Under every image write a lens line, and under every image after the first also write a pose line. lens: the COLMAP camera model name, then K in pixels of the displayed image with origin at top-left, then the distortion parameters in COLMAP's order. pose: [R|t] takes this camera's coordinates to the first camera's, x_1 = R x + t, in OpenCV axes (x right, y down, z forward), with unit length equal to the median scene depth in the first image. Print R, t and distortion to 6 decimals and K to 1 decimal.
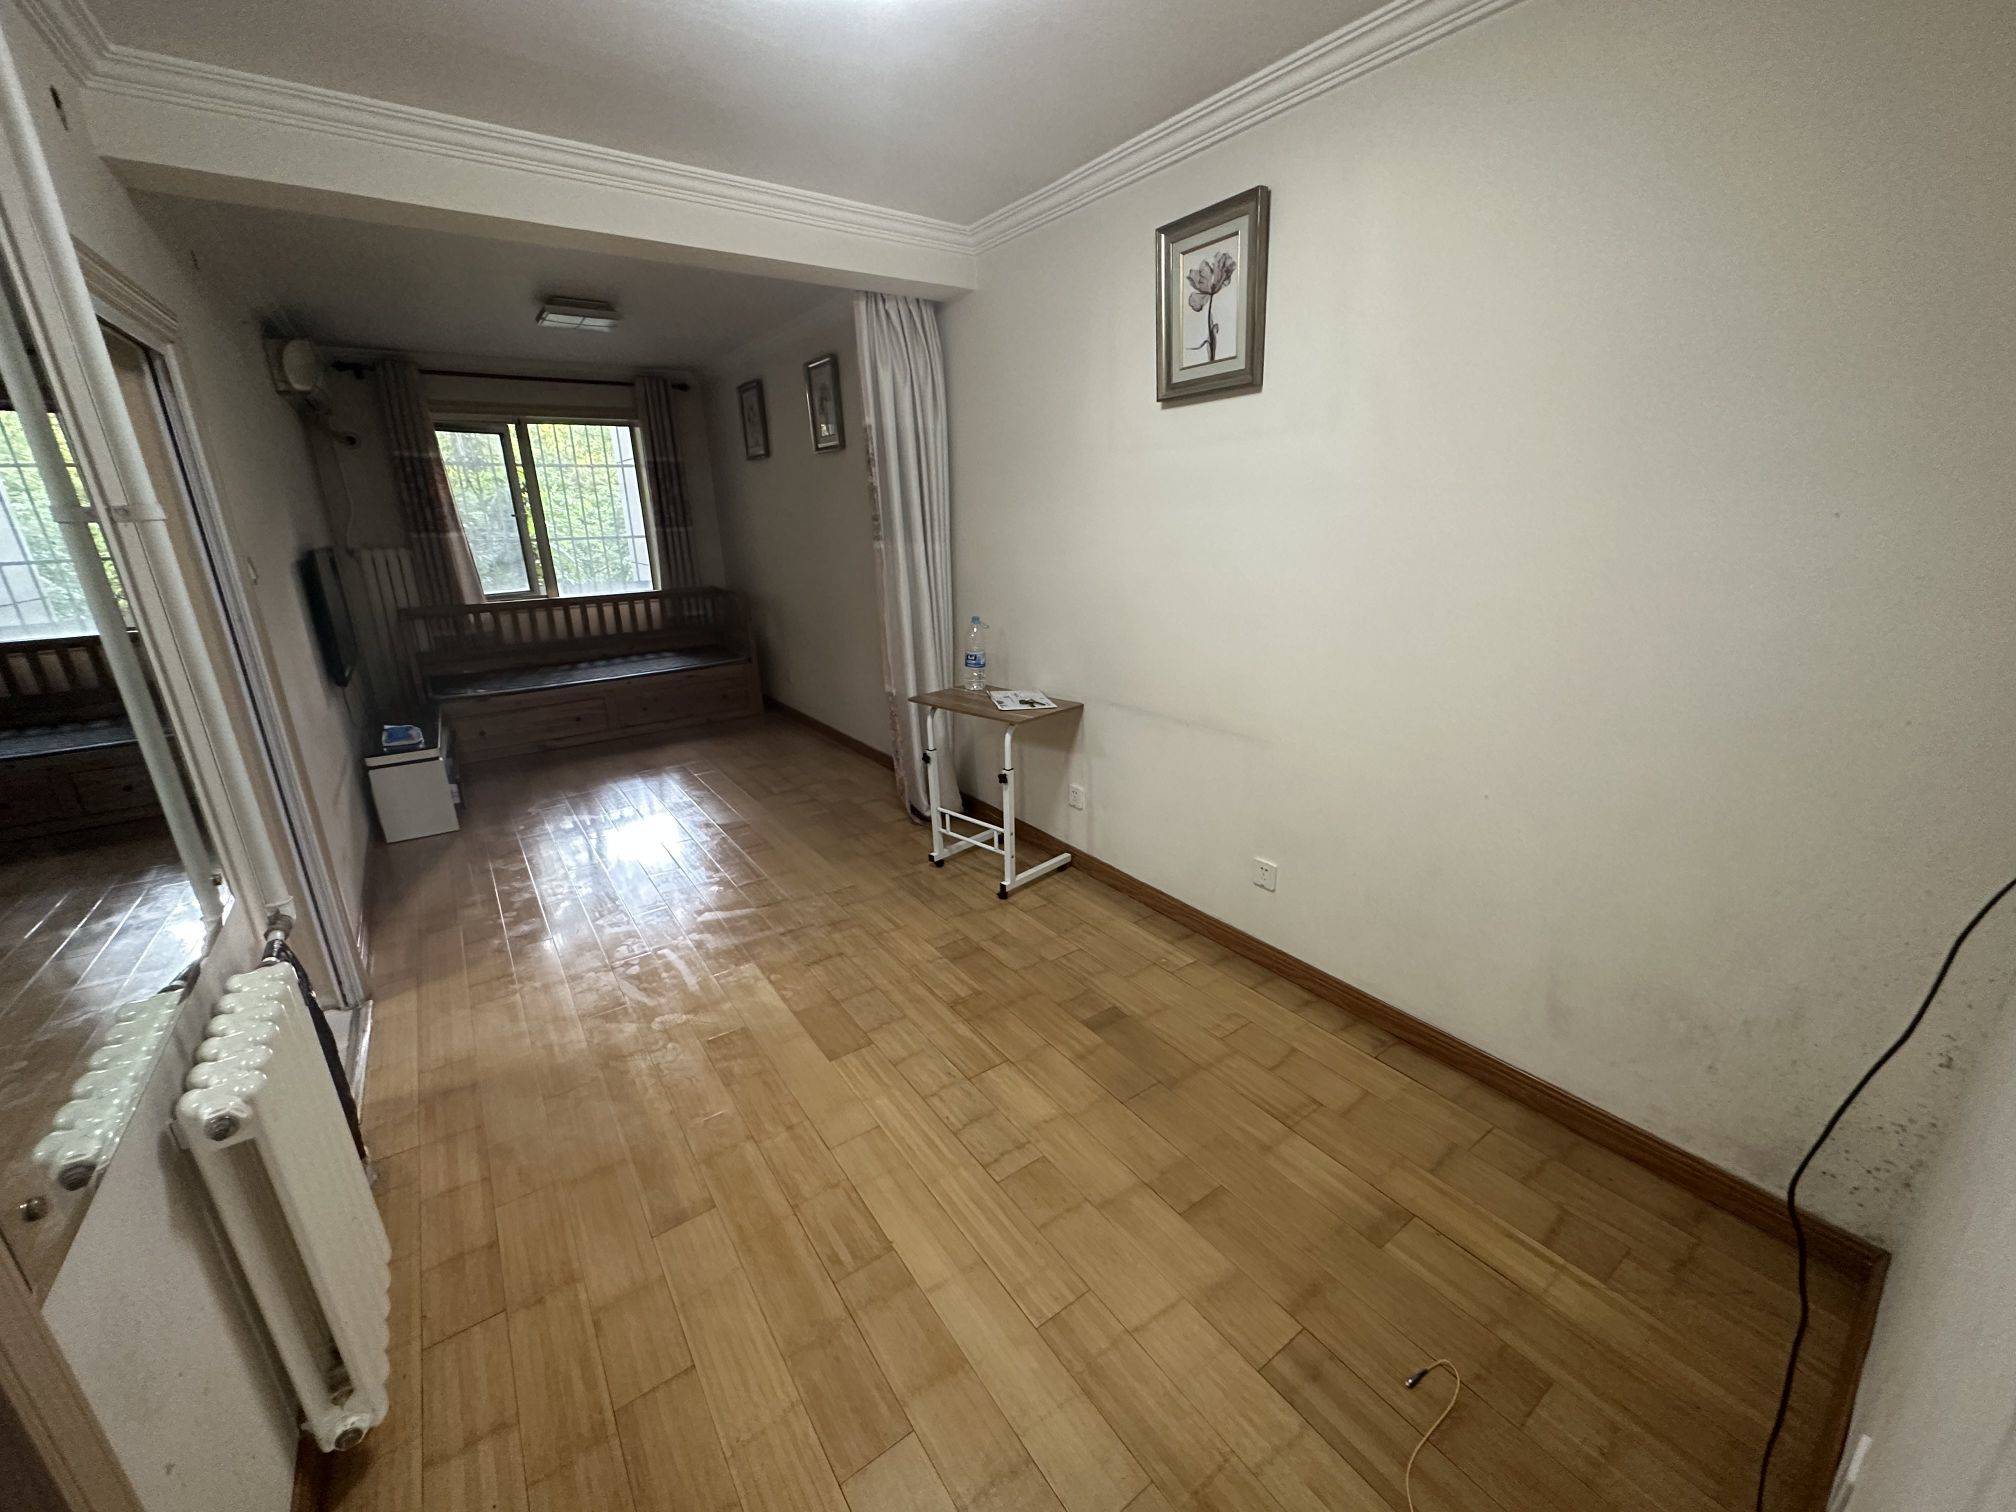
lens RADIAL K [[800.3, 0, 1013.3], [0, 800.3, 754.9], [0, 0, 1]] dist [0.000844, -0.000188]
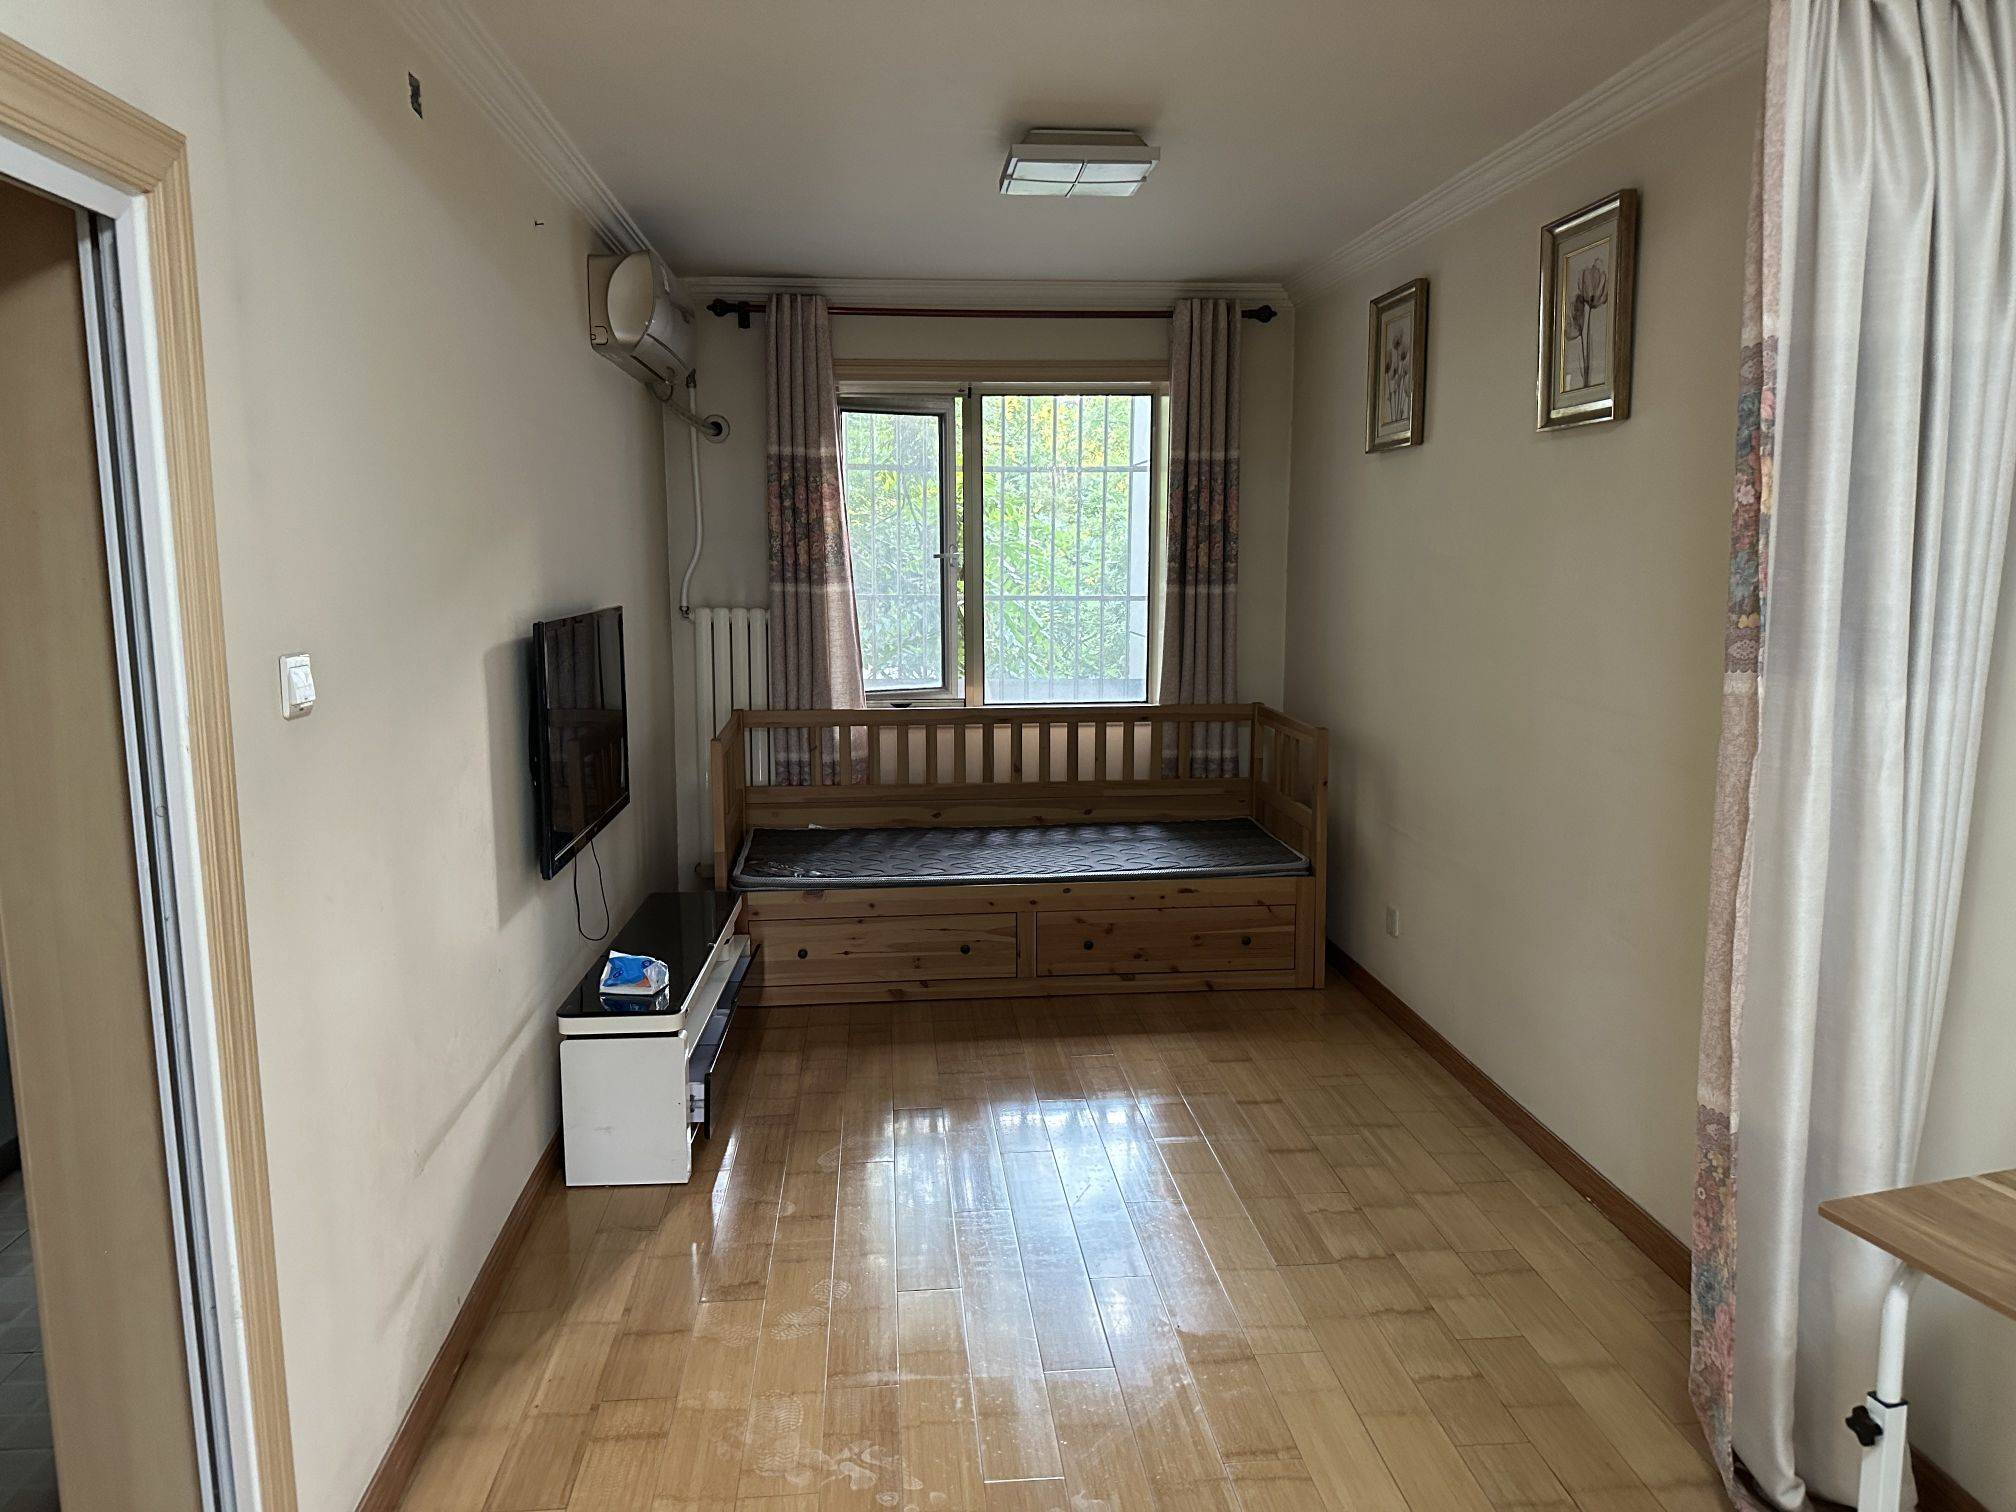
lens RADIAL K [[1399.8, 0, 1008.0], [0, 1399.8, 756.0], [0, 0, 1]] dist [0.109622, -0.174477]
pose [[0.860728, 0.095588, -0.500010, -0.089534], [-0.167193, 0.980808, -0.100306, -0.081914], [0.480826, 0.169935, 0.860191, 0.232985]]
